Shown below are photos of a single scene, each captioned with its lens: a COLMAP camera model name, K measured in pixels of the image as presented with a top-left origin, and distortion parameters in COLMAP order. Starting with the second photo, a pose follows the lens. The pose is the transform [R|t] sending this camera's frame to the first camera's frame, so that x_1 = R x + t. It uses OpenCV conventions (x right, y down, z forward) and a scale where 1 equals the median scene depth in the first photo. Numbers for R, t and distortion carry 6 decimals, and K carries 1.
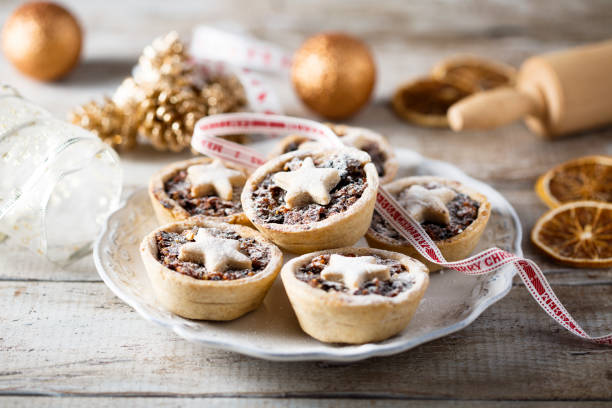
lens RADIAL K [[1916.6, 0, 306.0], [0, 1916.6, 204.0], [0, 0, 1]] dist [-0.182301, 0.151382]
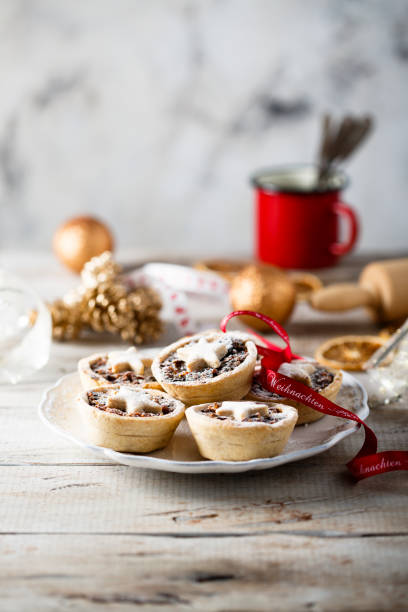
lens RADIAL K [[1916.6, 0, 204.0], [0, 1916.6, 306.0], [0, 0, 1]] dist [-0.182301, 0.151382]
pose [[0.999524, -0.008746, 0.029583, -0.037054], [0.014227, 0.981584, -0.190502, 0.207746], [-0.027373, 0.190832, 0.981241, -0.292232]]
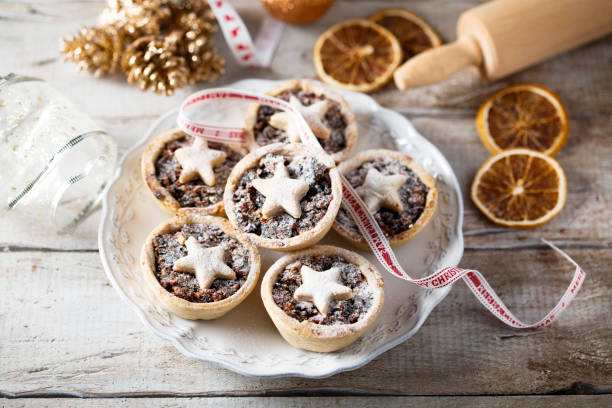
lens RADIAL K [[1916.6, 0, 306.0], [0, 1916.6, 204.0], [0, 0, 1]] dist [-0.182301, 0.151382]
pose [[0.999307, -0.014115, 0.034438, -0.024421], [-0.001829, 0.905554, 0.424226, -0.503012], [-0.037174, -0.423995, 0.904901, -0.057648]]
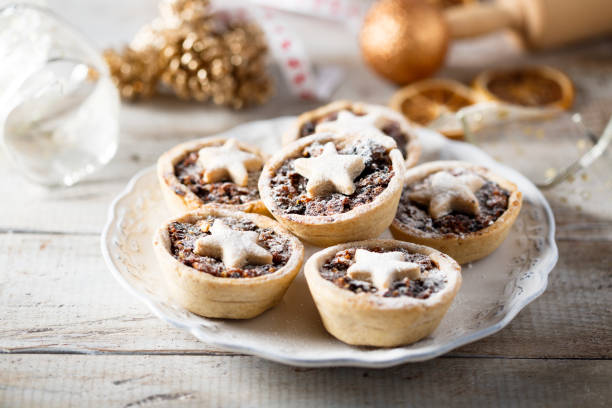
lens RADIAL K [[1916.6, 0, 306.0], [0, 1916.6, 204.0], [0, 0, 1]] dist [-0.182301, 0.151382]
pose [[0.999562, 0.007260, 0.028702, -0.038165], [-0.008596, 0.998872, 0.046698, -0.038859], [-0.028330, -0.046924, 0.998497, 0.061976]]
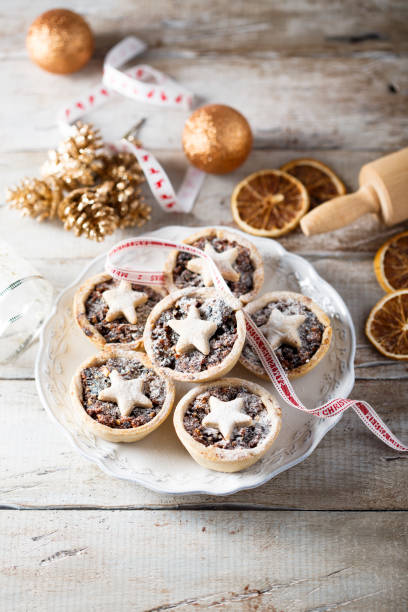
lens RADIAL K [[1916.6, 0, 204.0], [0, 1916.6, 306.0], [0, 0, 1]] dist [-0.182301, 0.151382]
pose [[0.999664, -0.010892, -0.023507, 0.040537], [0.020227, 0.895077, 0.445452, -0.625211], [0.016189, -0.445778, 0.894997, -0.184722]]
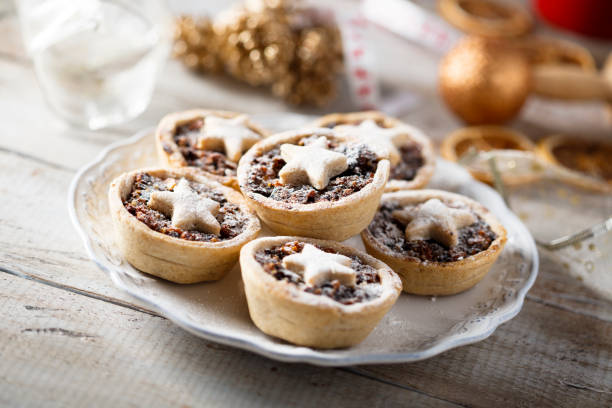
lens RADIAL K [[1916.6, 0, 306.0], [0, 1916.6, 204.0], [0, 0, 1]] dist [-0.182301, 0.151382]
pose [[0.952196, 0.259330, -0.161462, 0.151475], [-0.260394, 0.965387, 0.014913, -0.005028], [0.159740, 0.027843, 0.986766, 0.105057]]
